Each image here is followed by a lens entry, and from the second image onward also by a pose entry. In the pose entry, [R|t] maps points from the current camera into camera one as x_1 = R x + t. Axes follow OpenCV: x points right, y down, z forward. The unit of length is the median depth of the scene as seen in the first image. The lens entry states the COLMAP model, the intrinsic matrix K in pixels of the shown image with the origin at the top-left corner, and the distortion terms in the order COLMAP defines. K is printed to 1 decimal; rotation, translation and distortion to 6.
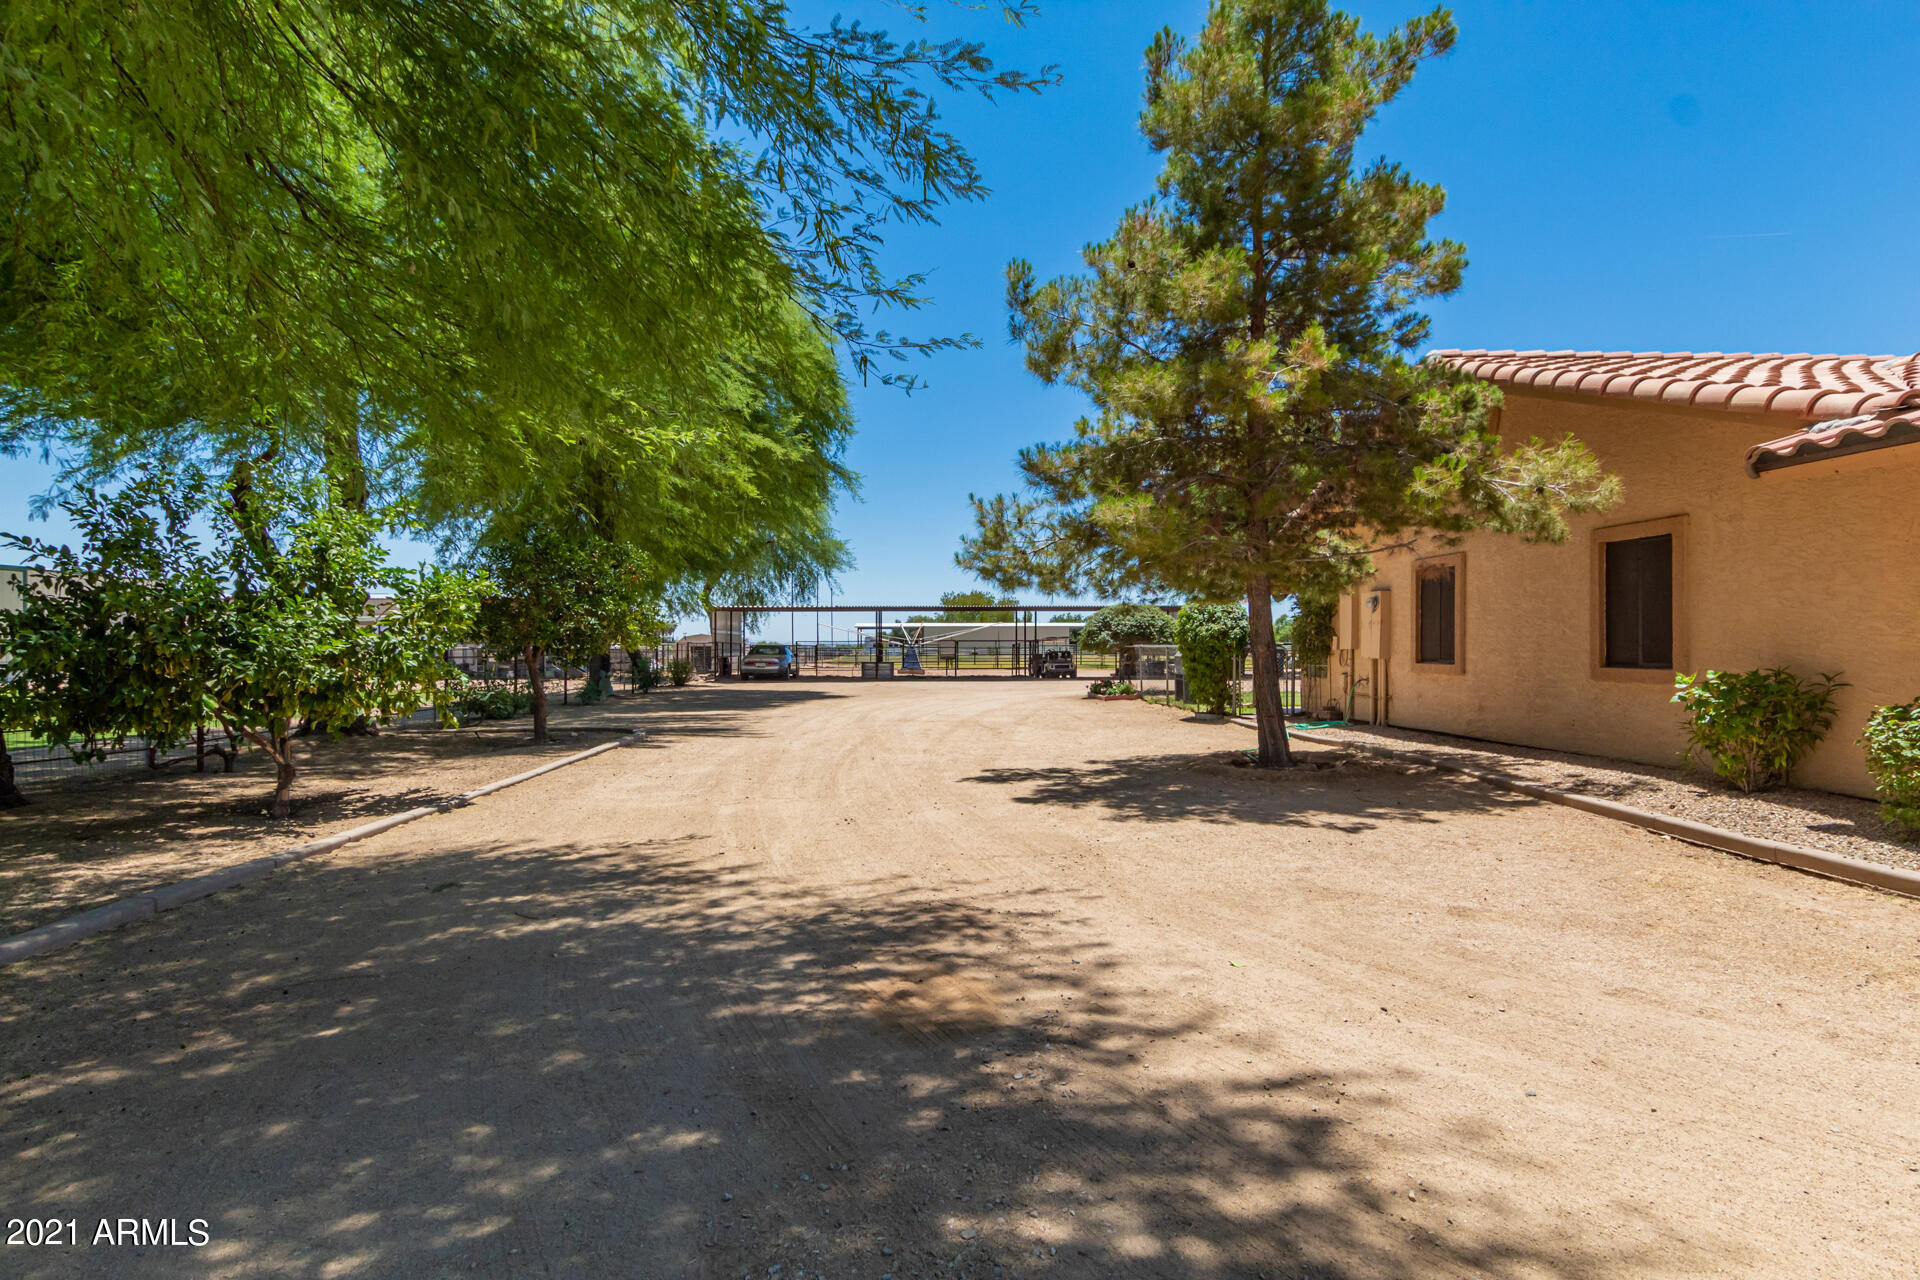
lens RADIAL K [[1029.3, 0, 964.9], [0, 1029.3, 638.1], [0, 0, 1]] dist [0.026503, 0.001668]
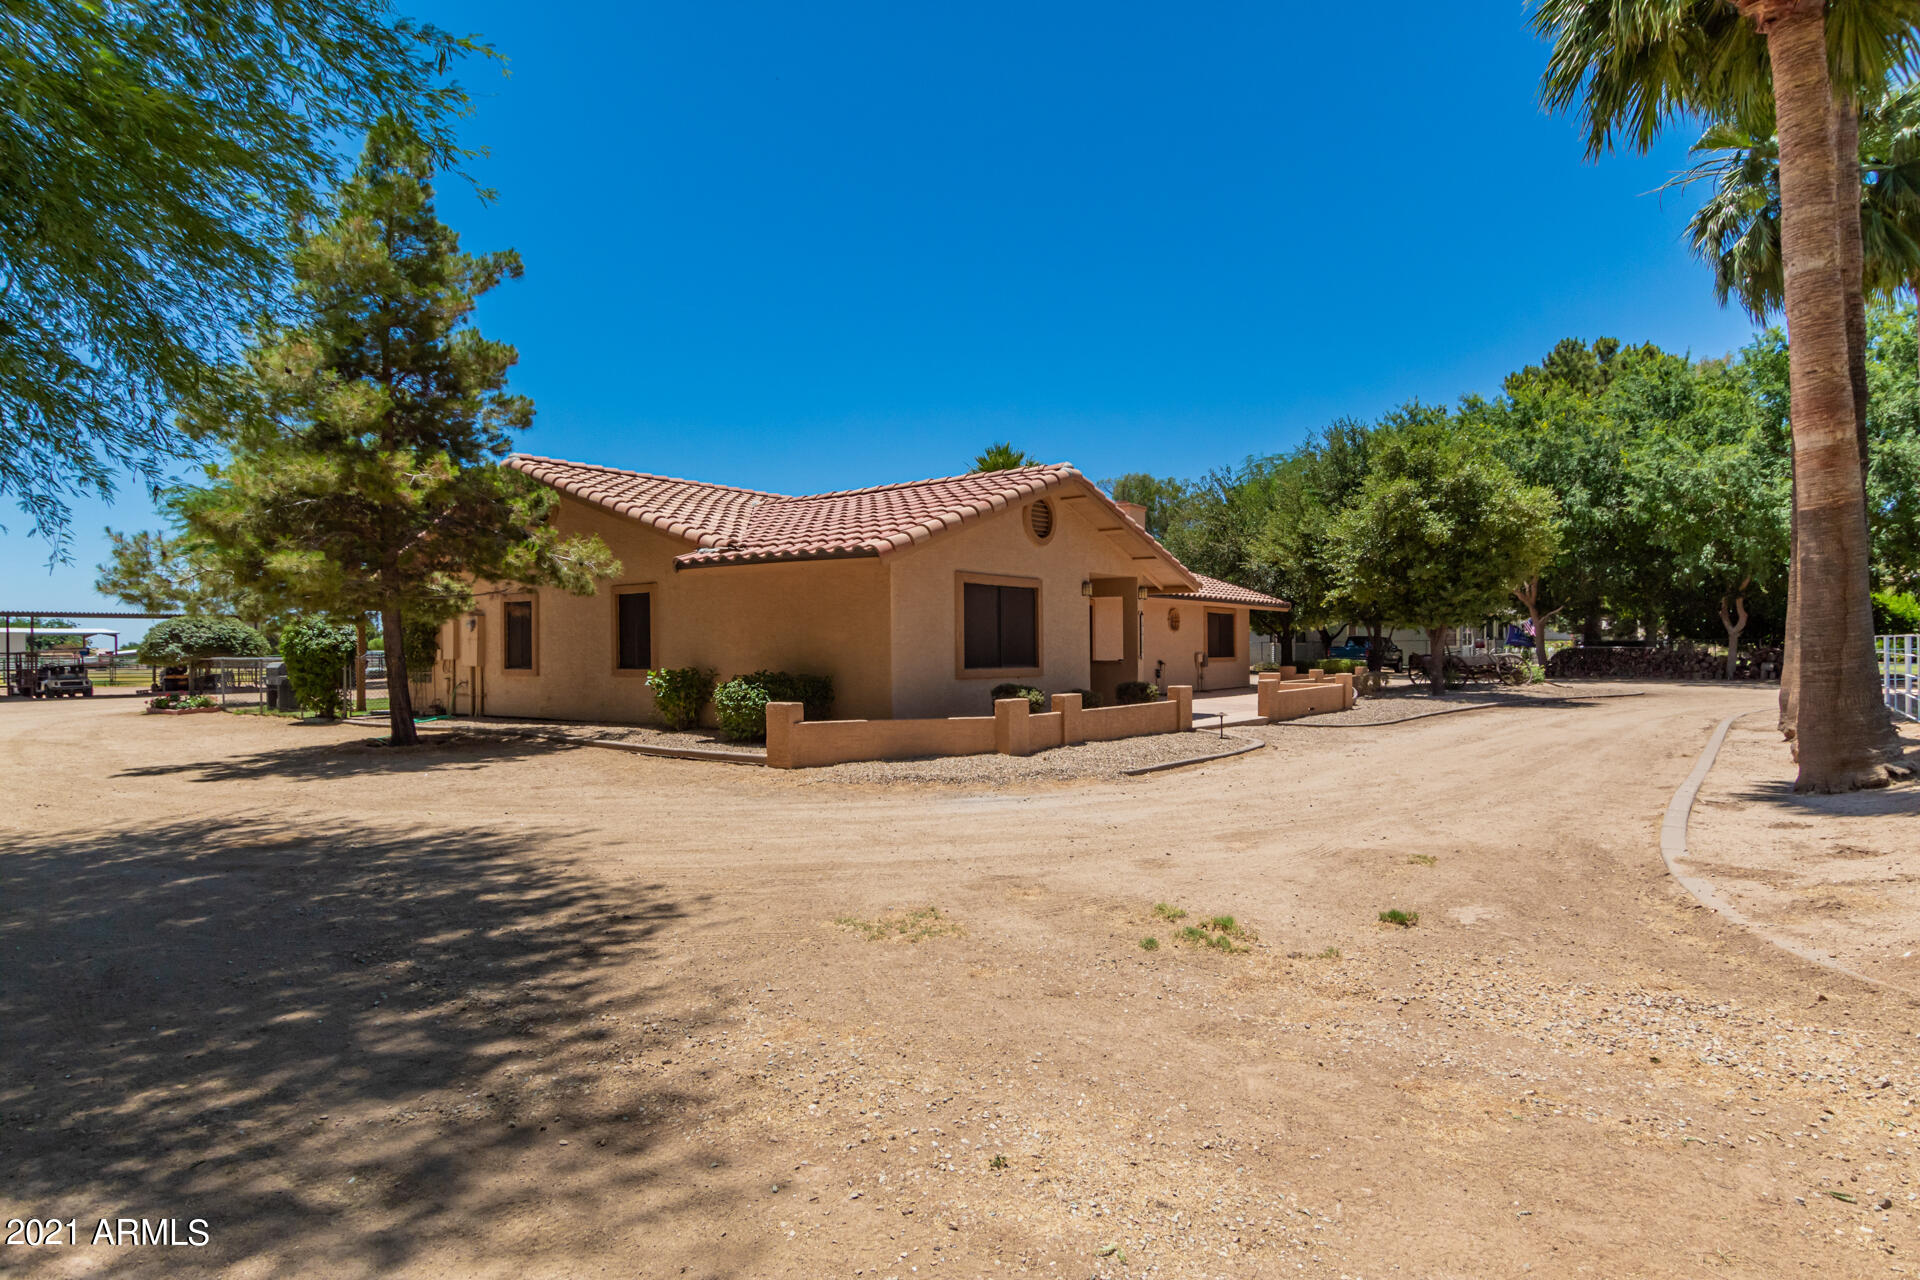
lens RADIAL K [[1150.3, 0, 964.5], [0, 1150.3, 651.8], [0, 0, 1]] dist [0.066797, 0.002243]
pose [[0.694066, -0.009351, 0.719850, -0.334248], [0.004274, 0.999952, 0.008869, -0.012911], [-0.719898, -0.003079, 0.694073, -0.682710]]
